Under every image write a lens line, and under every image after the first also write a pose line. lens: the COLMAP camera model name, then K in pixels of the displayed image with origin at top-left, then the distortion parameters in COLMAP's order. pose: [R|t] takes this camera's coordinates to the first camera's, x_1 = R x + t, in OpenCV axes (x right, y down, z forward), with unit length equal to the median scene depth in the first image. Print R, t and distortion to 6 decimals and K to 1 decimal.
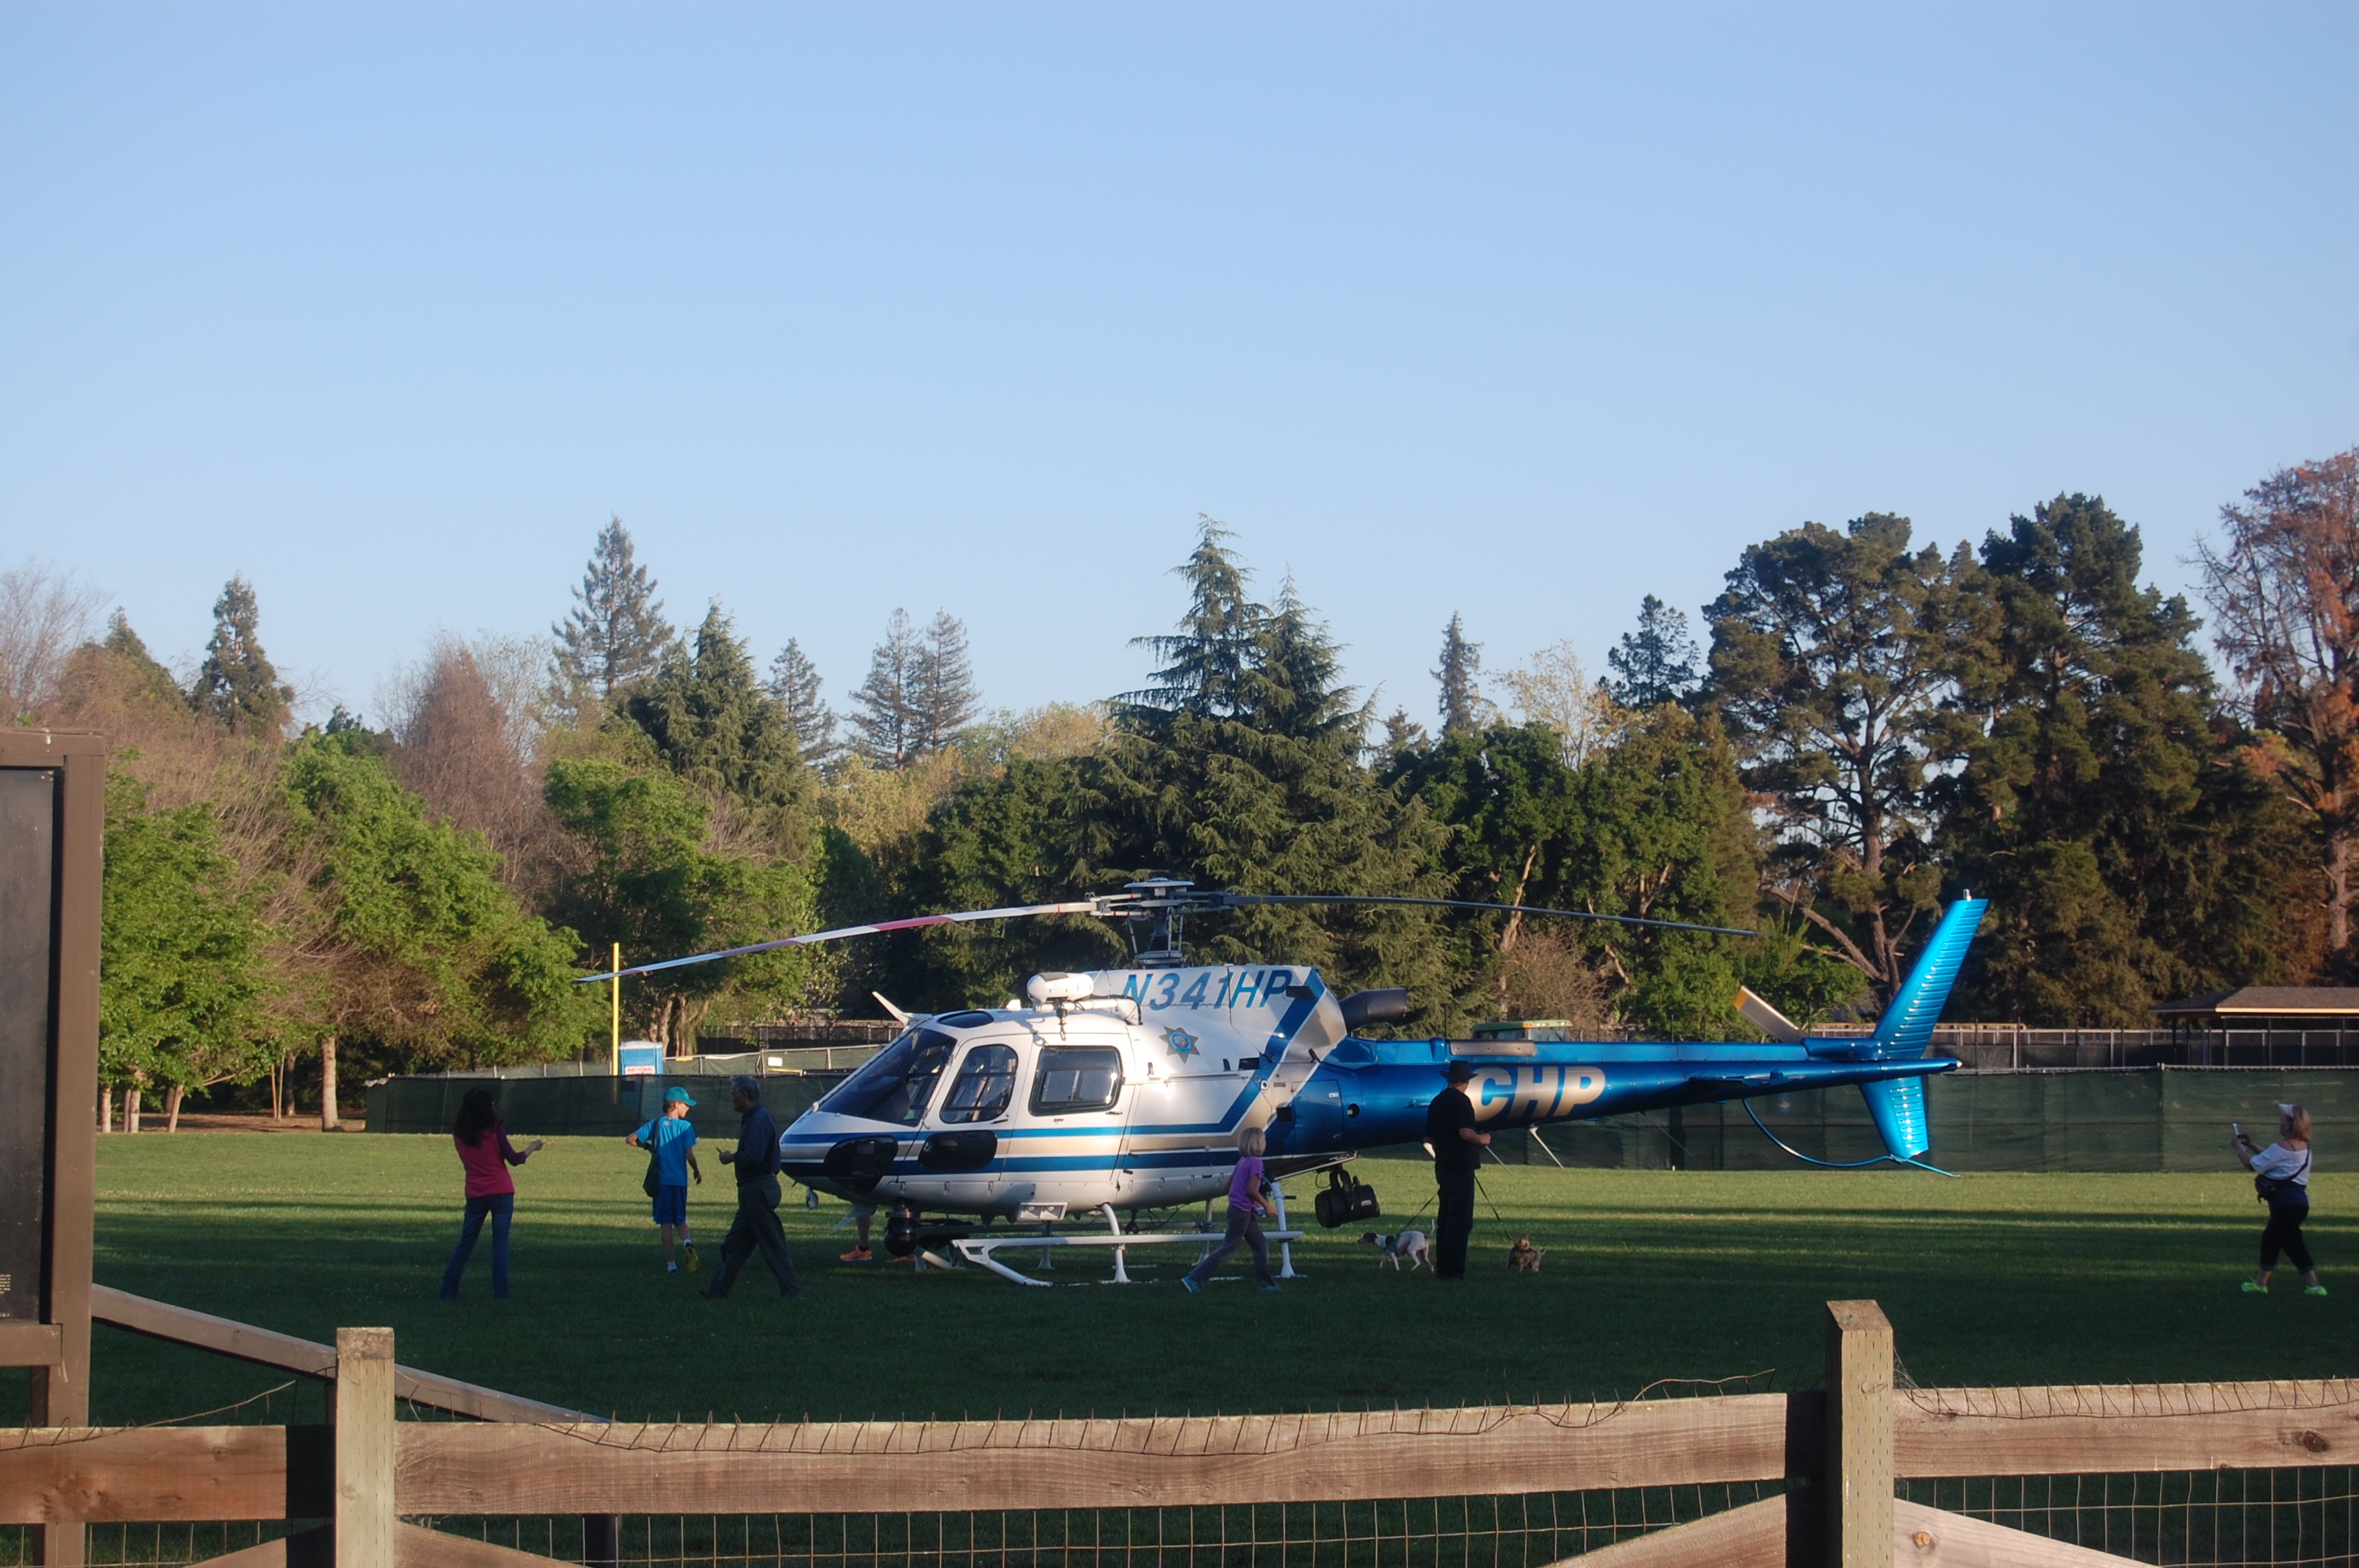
lens RADIAL K [[5593.7, 0, 1179.2], [0, 5593.7, 786.3], [0, 0, 1]] dist [0.065098, 0.000000]
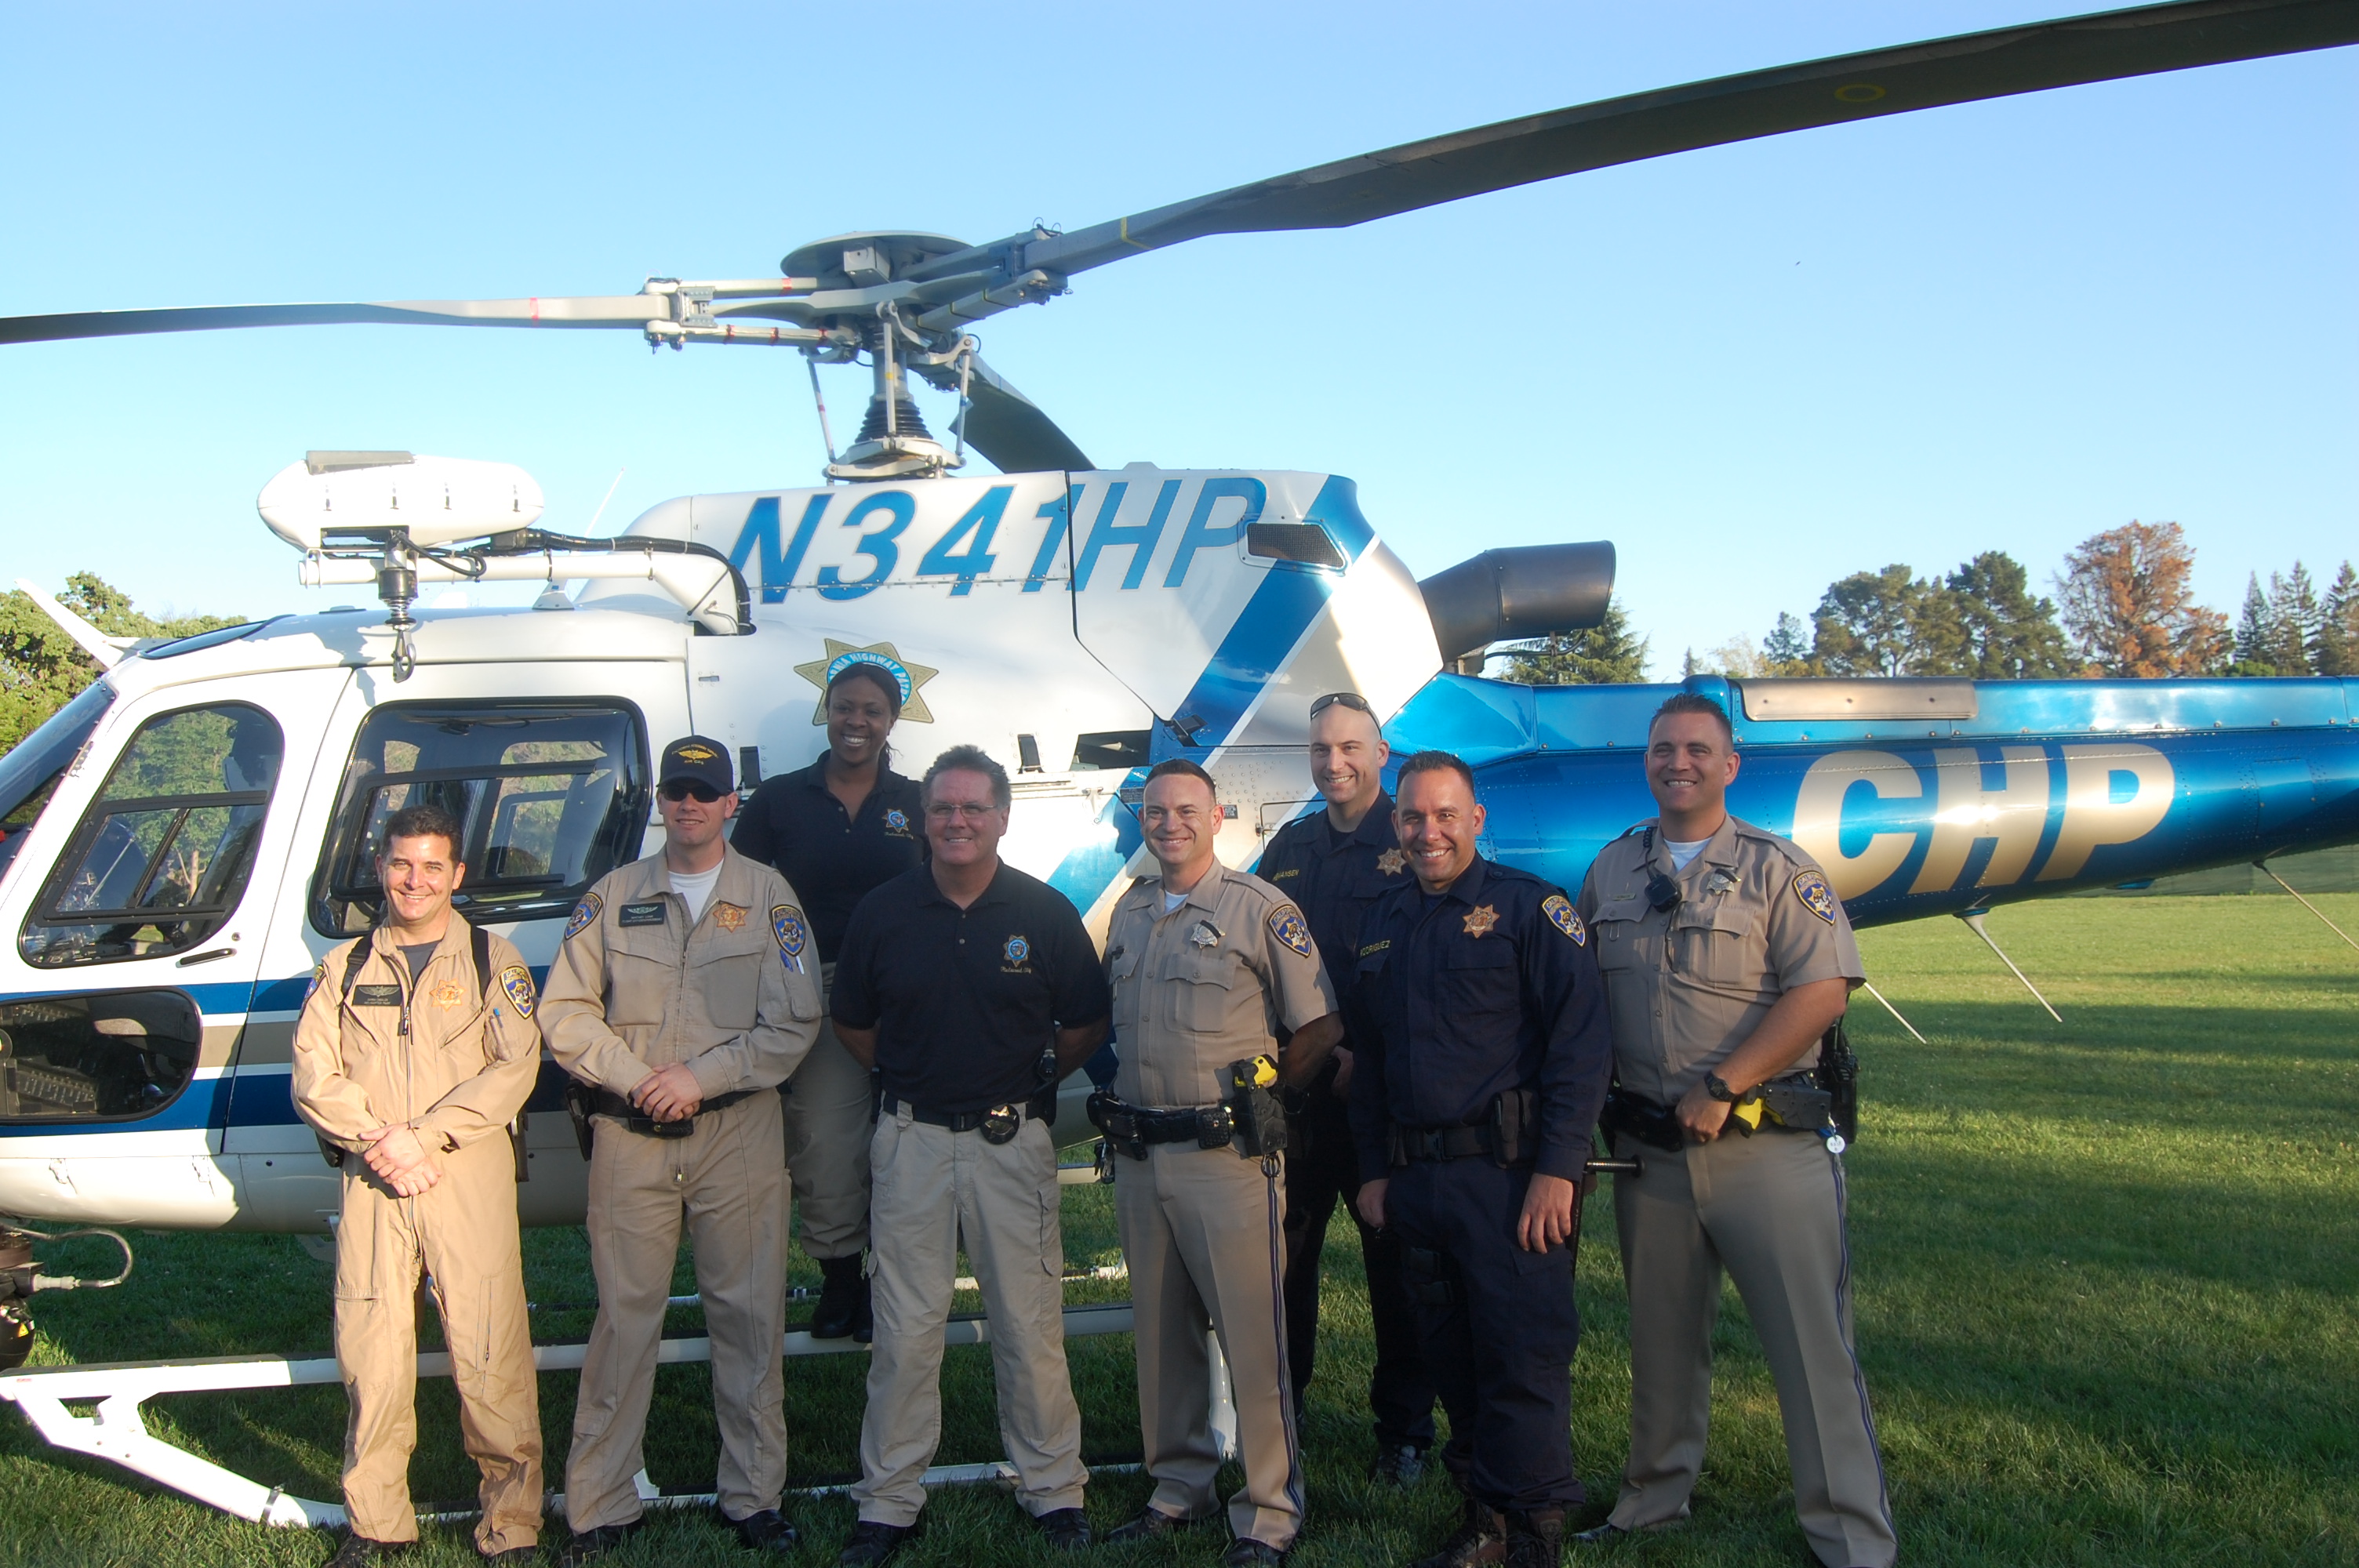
lens RADIAL K [[2079.2, 0, 1185.3], [0, 2079.2, 776.8], [0, 0, 1]] dist [-0.063210, -0.003182]
pose [[0.981278, -0.034441, -0.189494, 0.008724], [0.037311, 0.999236, 0.011598, 0.011124], [0.188950, -0.018451, 0.981813, 0.196792]]
